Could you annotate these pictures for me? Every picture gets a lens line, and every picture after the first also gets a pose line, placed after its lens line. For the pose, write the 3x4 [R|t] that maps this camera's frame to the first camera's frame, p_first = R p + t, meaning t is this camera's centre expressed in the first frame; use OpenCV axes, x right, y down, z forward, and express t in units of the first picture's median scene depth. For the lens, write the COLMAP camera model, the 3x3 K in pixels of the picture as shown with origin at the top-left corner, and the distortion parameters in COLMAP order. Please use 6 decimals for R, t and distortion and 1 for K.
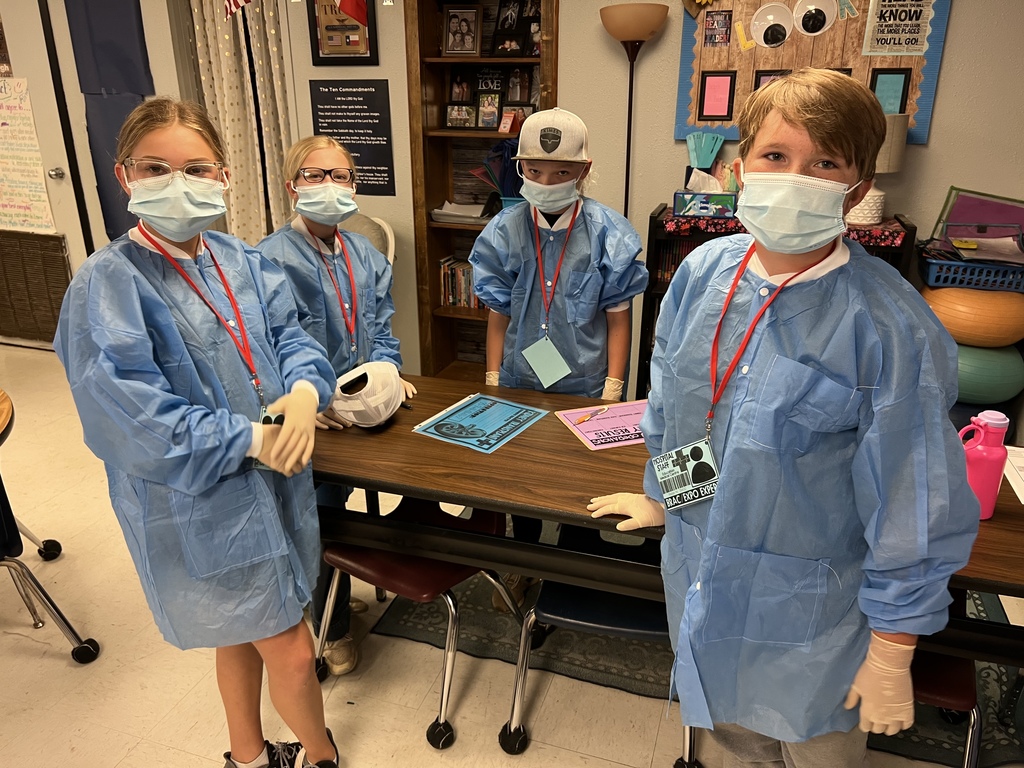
lens RADIAL K [[767.2, 0, 512.0], [0, 767.2, 384.0], [0, 0, 1]] dist [-0.002204, -0.004039]
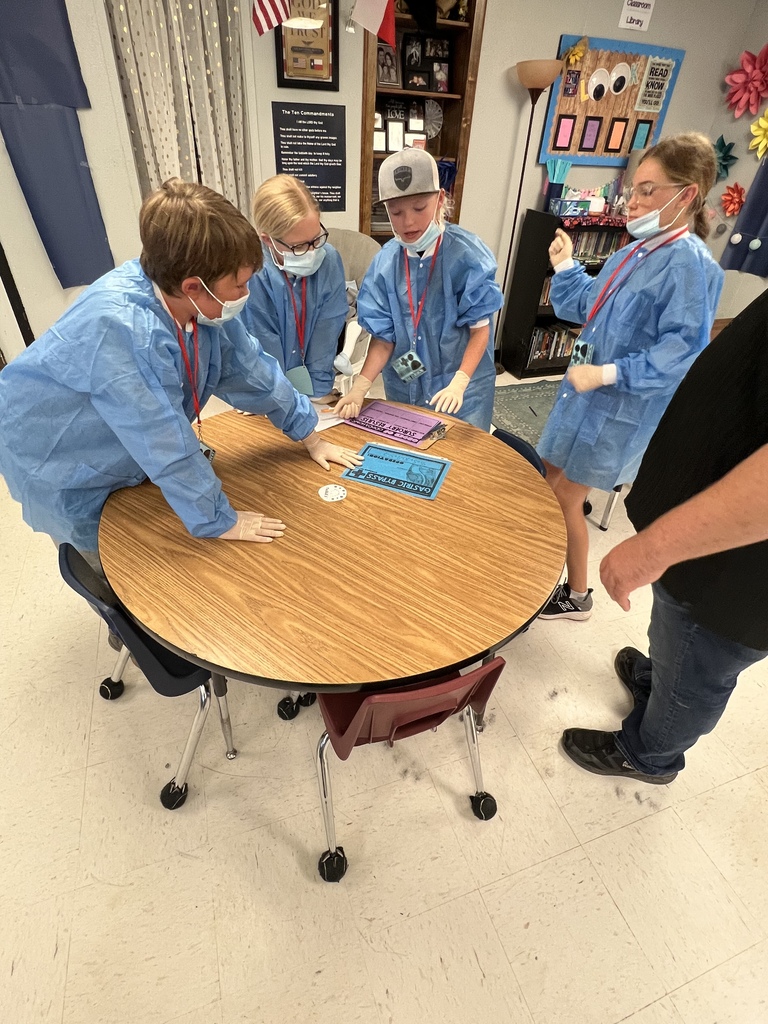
lens RADIAL K [[512.0, 0, 384.0], [0, 512.0, 512.0], [0, 0, 1]] dist [-0.013260, 0.001777]
pose [[0.788578, -0.346893, 0.507751, -0.755529], [0.178475, 0.919266, 0.350852, -0.073570], [-0.588466, -0.186054, 0.786824, 0.203148]]
